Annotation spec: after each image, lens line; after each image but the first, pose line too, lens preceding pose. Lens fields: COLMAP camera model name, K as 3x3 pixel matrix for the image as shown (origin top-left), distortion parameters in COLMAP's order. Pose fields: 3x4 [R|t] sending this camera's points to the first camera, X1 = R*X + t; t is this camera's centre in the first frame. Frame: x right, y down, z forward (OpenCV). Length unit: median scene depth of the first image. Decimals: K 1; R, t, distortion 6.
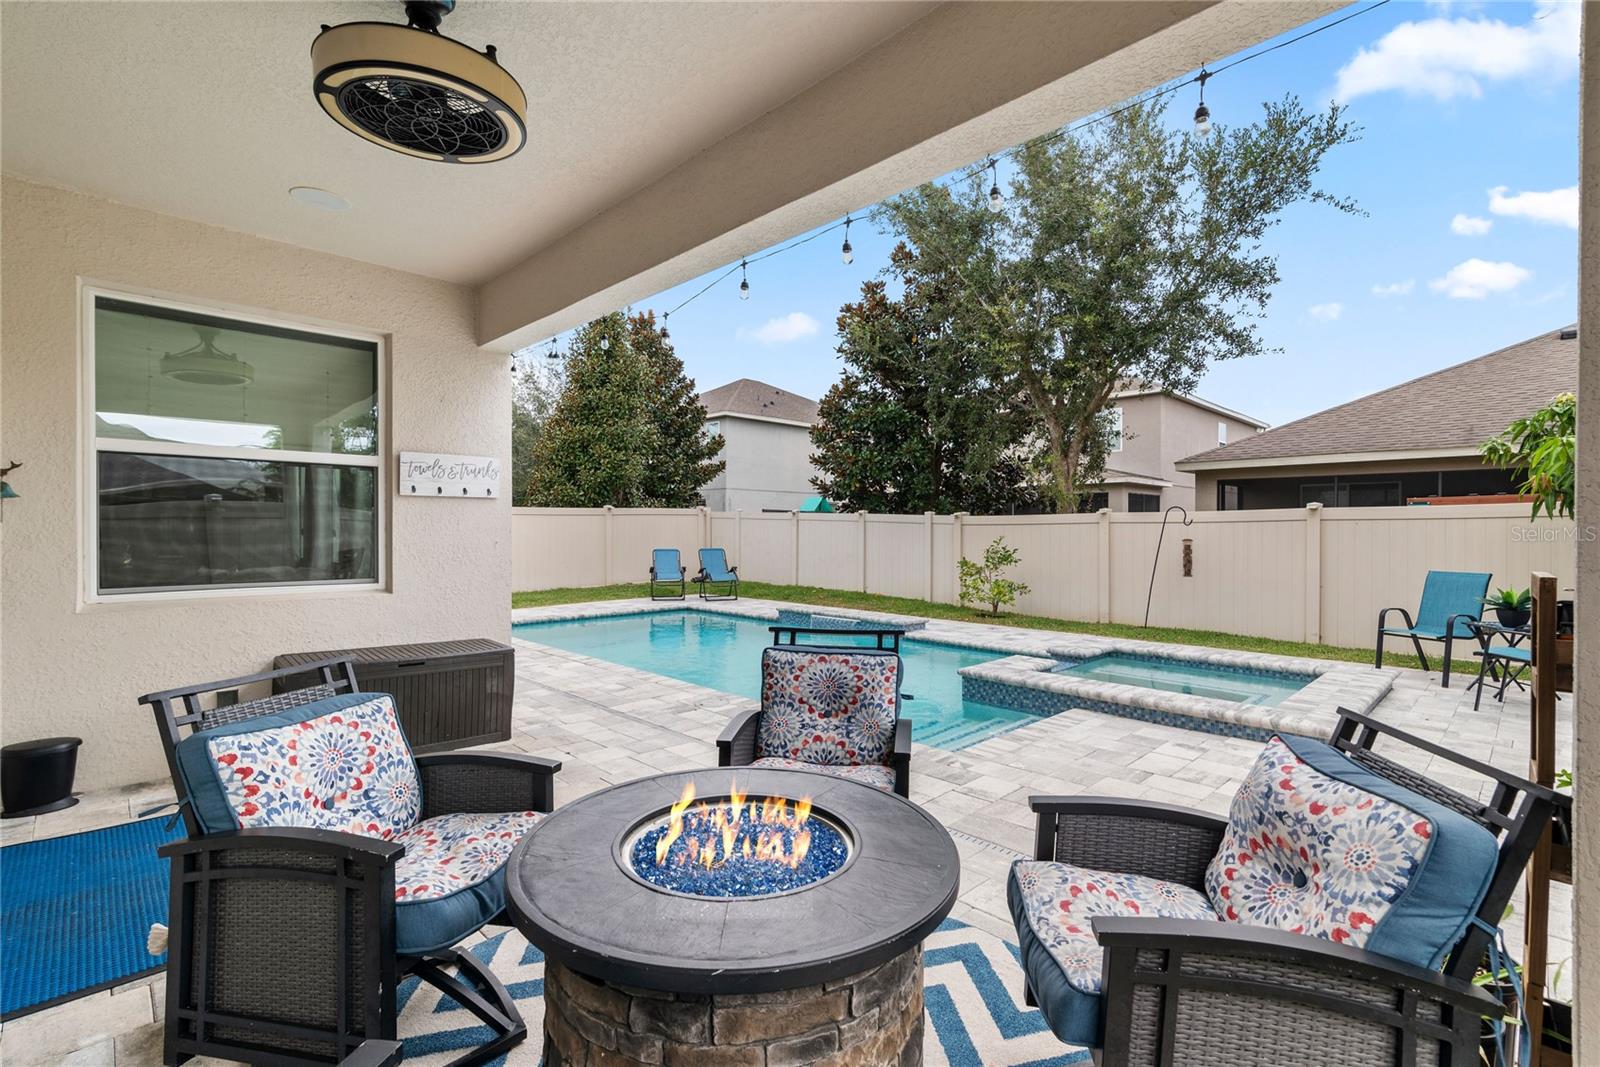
lens RADIAL K [[722.6, 0, 800.0], [0, 722.6, 533.5], [0, 0, 1]] dist [0.013952, -0.000196]
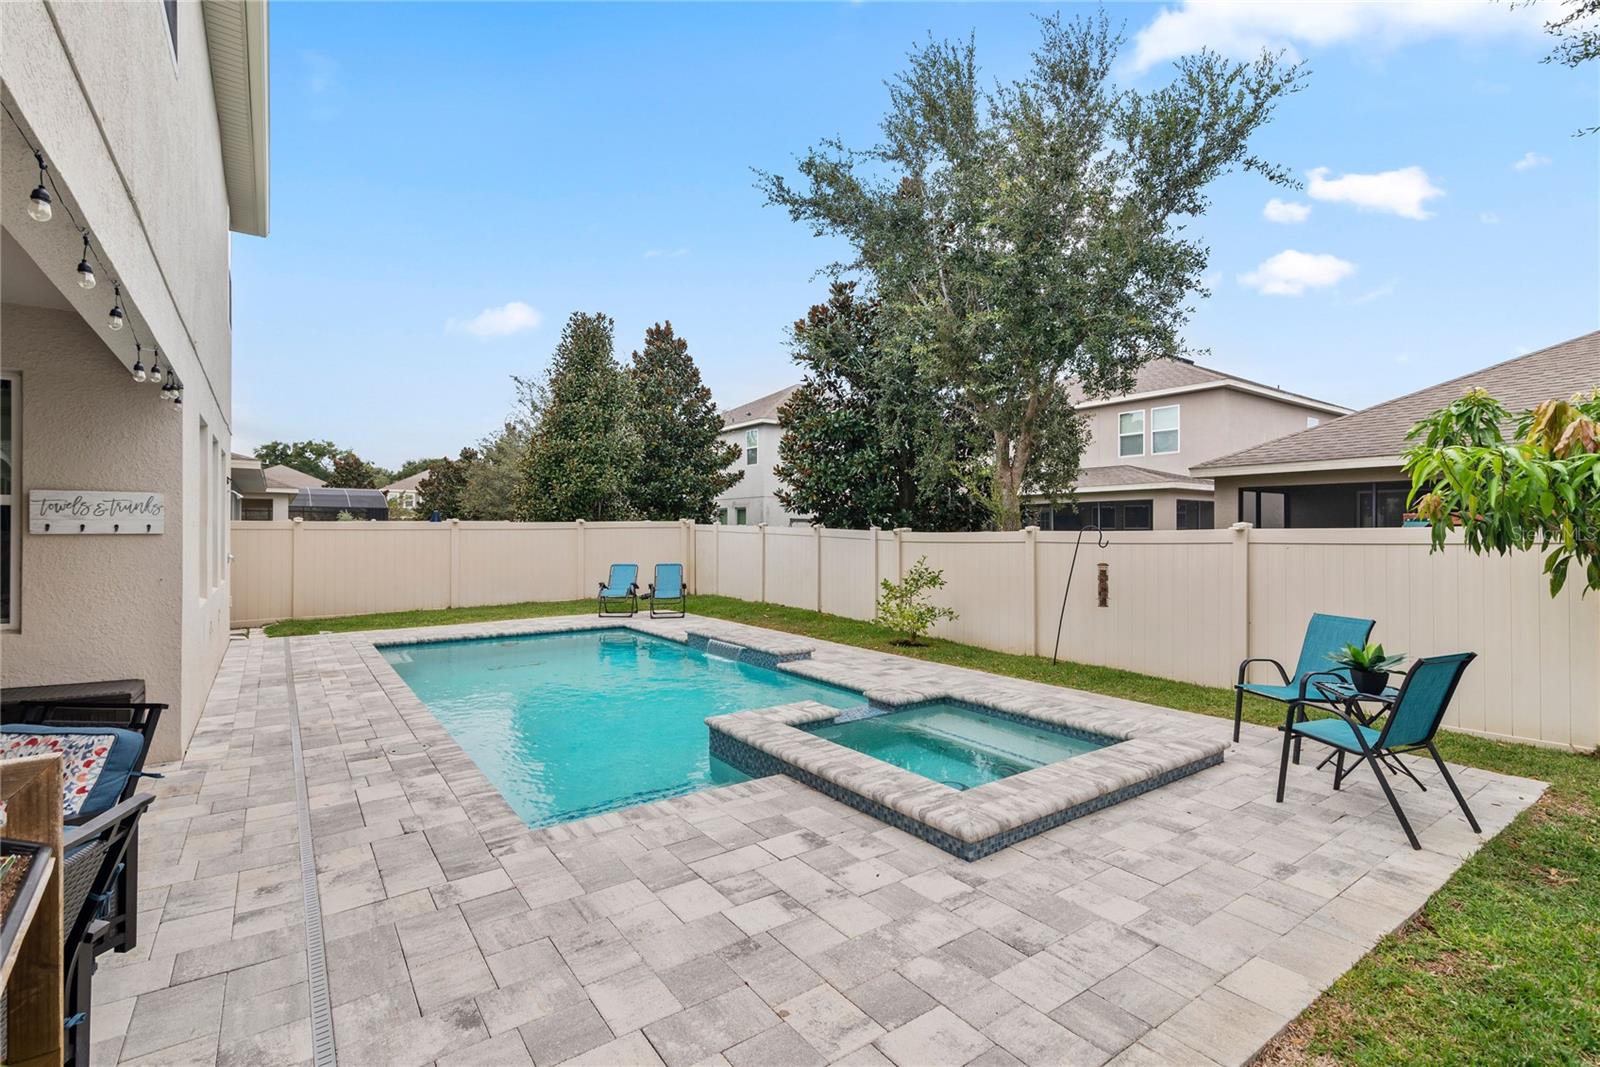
lens RADIAL K [[727.9, 0, 800.0], [0, 727.9, 533.5], [0, 0, 1]] dist [0.010658, 0.000149]
pose [[0.988587, -0.000818, -0.150647, 0.224423], [0.000082, 0.999988, -0.004891, -0.017344], [0.150649, 0.004823, 0.988576, 0.060427]]
